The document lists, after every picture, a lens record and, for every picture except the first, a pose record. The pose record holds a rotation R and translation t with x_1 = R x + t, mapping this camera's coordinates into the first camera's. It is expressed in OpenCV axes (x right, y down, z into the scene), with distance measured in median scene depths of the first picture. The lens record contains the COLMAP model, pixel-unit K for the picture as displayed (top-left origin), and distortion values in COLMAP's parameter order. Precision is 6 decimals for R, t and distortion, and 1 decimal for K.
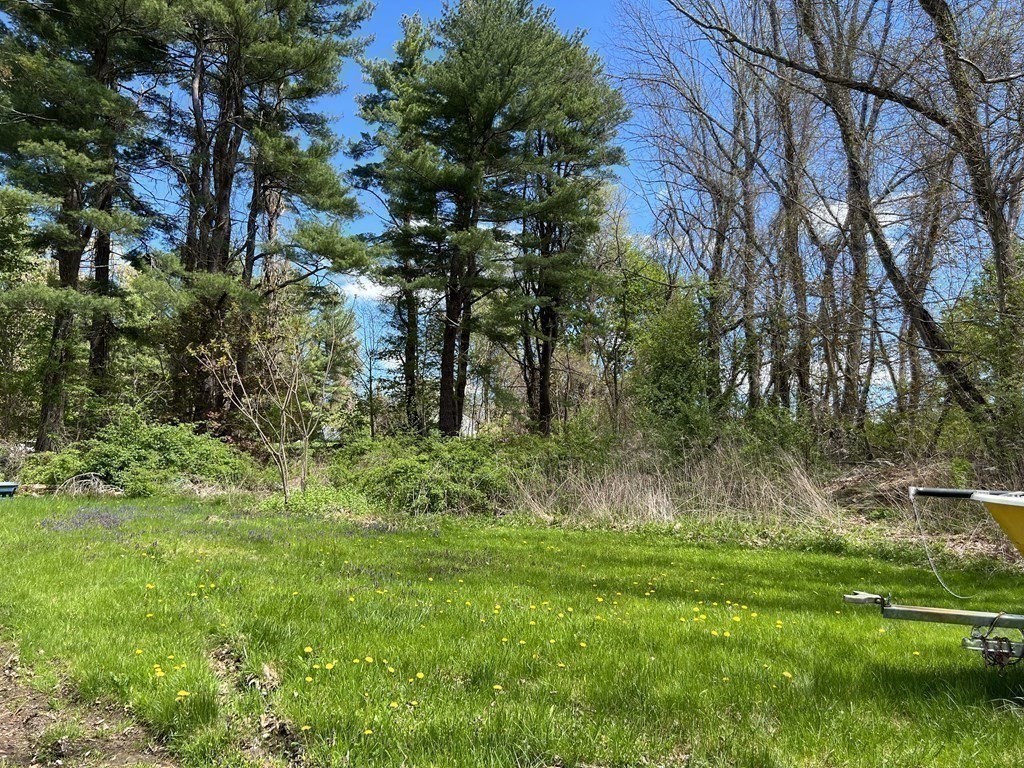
lens RADIAL K [[776.9, 0, 512.2], [0, 776.9, 383.8], [0, 0, 1]] dist [0.033846, -0.027802]
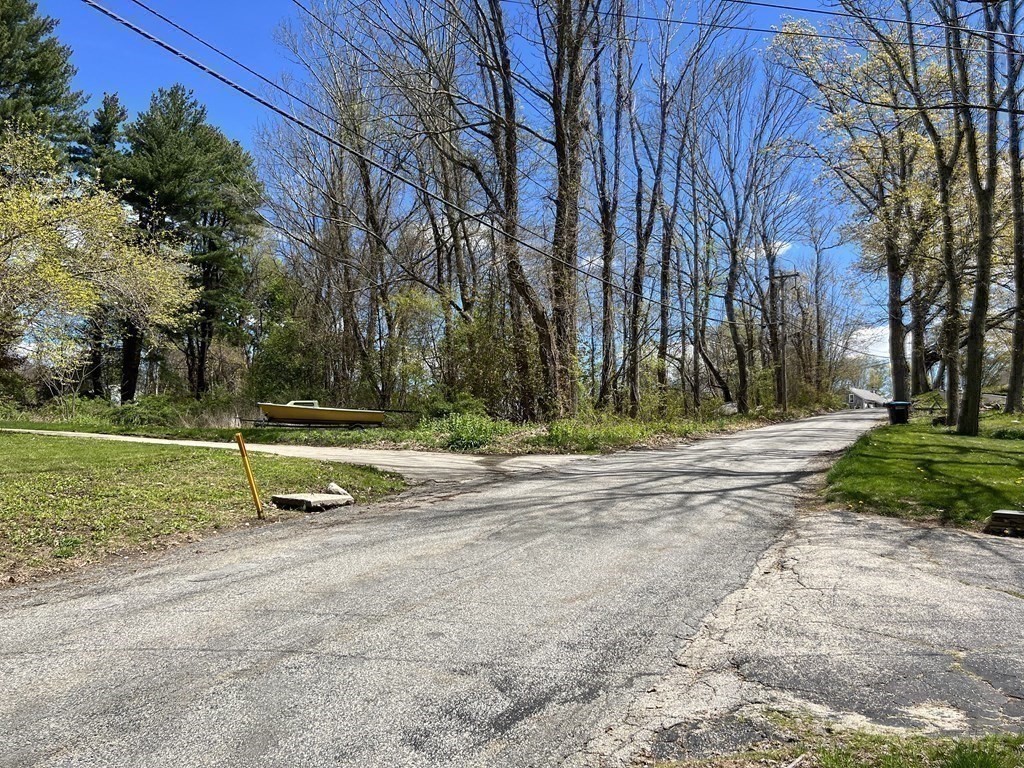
lens RADIAL K [[776.9, 0, 514.4], [0, 776.9, 384.2], [0, 0, 1]] dist [0.033846, -0.027802]
pose [[0.915934, 0.045815, 0.398705, -0.003811], [-0.056676, 0.998272, 0.015491, -0.024801], [-0.397307, -0.036786, 0.916948, -0.589895]]
